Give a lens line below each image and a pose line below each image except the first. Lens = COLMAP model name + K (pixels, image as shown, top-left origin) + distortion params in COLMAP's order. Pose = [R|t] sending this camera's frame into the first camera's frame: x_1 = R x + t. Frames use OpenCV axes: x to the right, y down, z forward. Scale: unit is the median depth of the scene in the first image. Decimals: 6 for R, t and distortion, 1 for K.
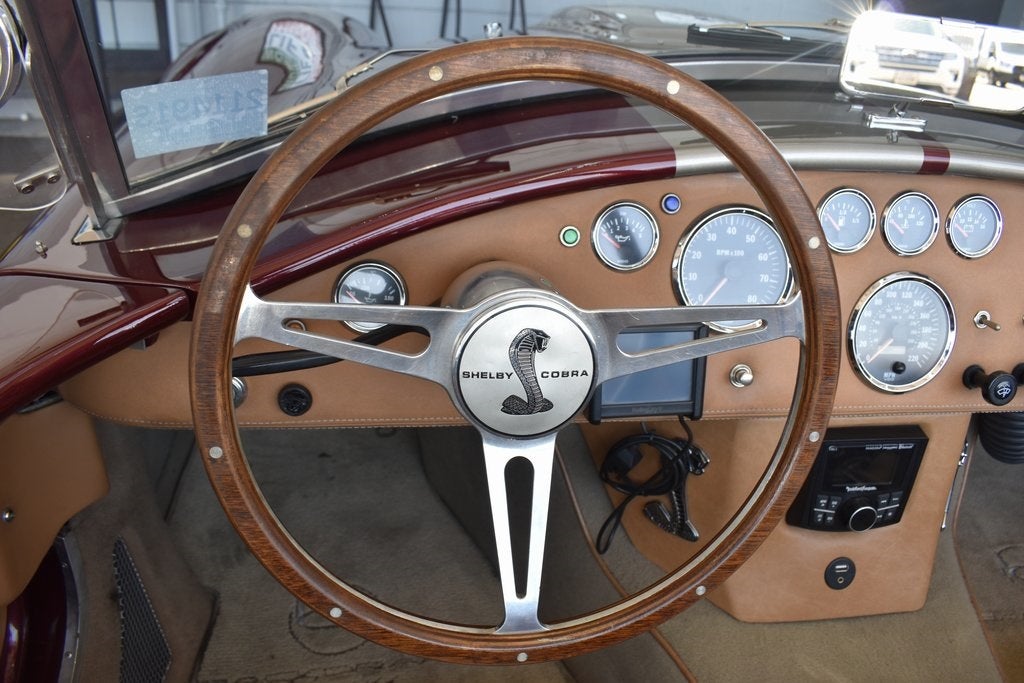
lens RADIAL K [[842.7, 0, 509.7], [0, 842.7, 295.4], [0, 0, 1]] dist [-0.093643, 0.017661]
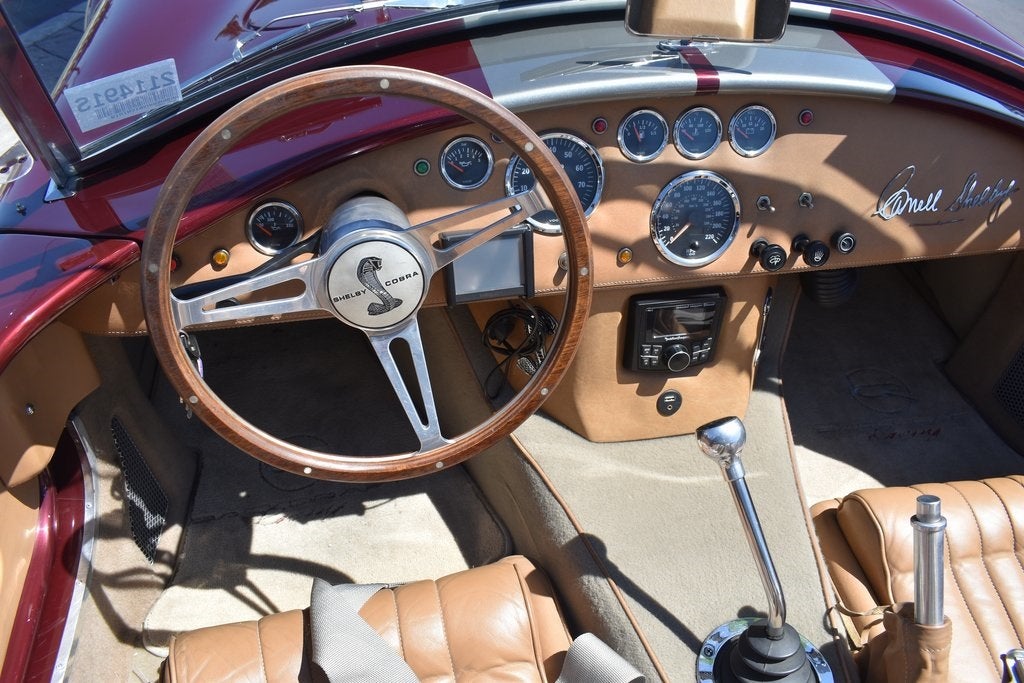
lens RADIAL K [[842.7, 0, 509.7], [0, 842.7, 295.4], [0, 0, 1]] dist [-0.093643, 0.017661]
pose [[0.997245, -0.073723, 0.008241, 0.164615], [0.071057, 0.981224, 0.179306, -0.089290], [-0.021305, -0.178226, 0.983759, -0.287436]]
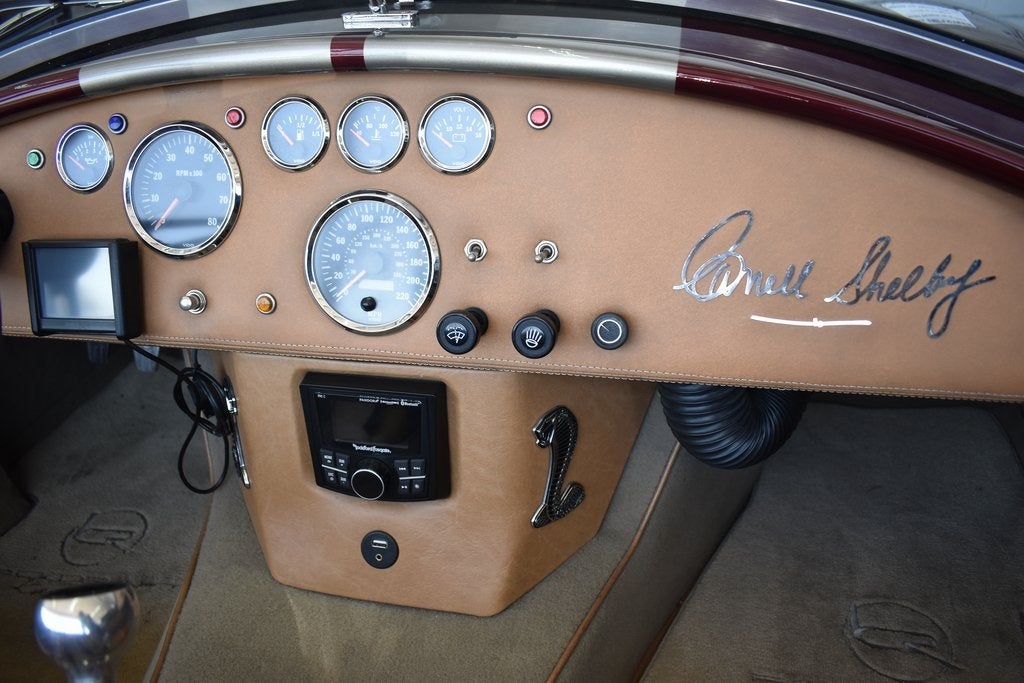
lens RADIAL K [[842.7, 0, 509.7], [0, 842.7, 295.4], [0, 0, 1]] dist [-0.093643, 0.017661]
pose [[0.923763, 0.029787, -0.381805, 0.925890], [-0.040664, 0.998964, -0.020451, 0.089584], [0.380800, 0.034418, 0.924017, 0.250117]]
